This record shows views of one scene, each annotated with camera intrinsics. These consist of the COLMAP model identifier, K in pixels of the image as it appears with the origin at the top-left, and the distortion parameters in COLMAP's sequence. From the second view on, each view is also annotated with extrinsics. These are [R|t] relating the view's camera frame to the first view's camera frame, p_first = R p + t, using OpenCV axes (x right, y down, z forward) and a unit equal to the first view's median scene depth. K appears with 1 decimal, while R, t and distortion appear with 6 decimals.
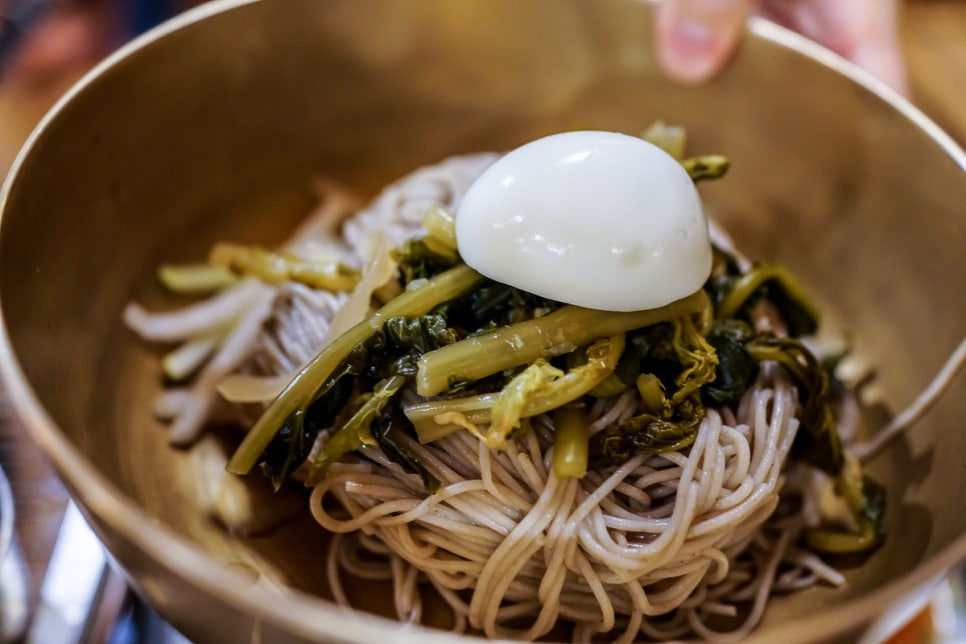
lens RADIAL K [[1025.7, 0, 483.0], [0, 1025.7, 322.0], [0, 0, 1]] dist [-0.136019, 0.000459]
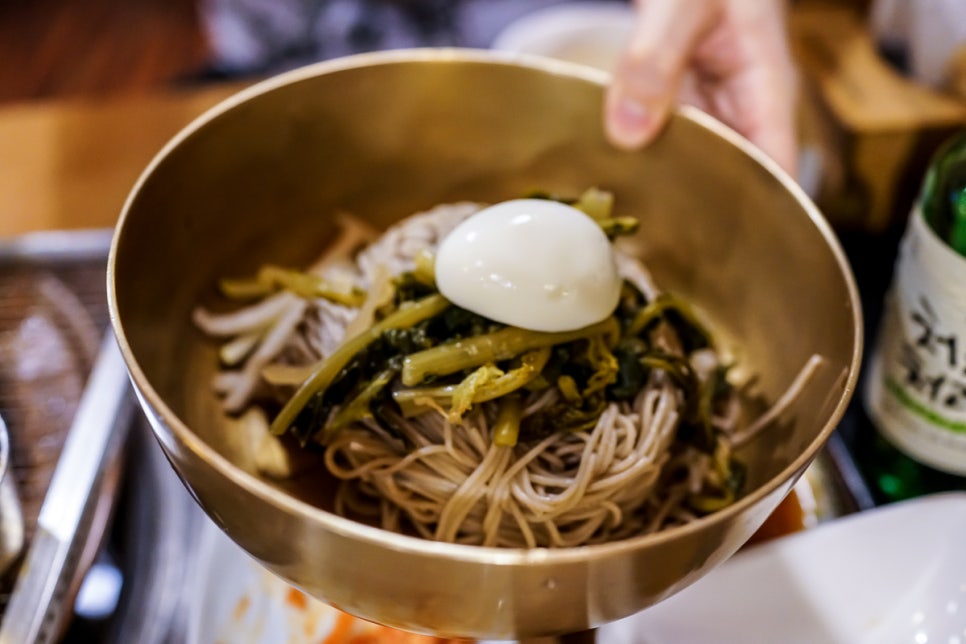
lens RADIAL K [[1025.7, 0, 483.0], [0, 1025.7, 322.0], [0, 0, 1]] dist [-0.136019, 0.000459]
pose [[0.999040, 0.038713, -0.020522, 0.072136], [-0.038385, 0.999133, 0.016115, -0.041922], [0.021128, -0.015312, 0.999660, -0.417102]]
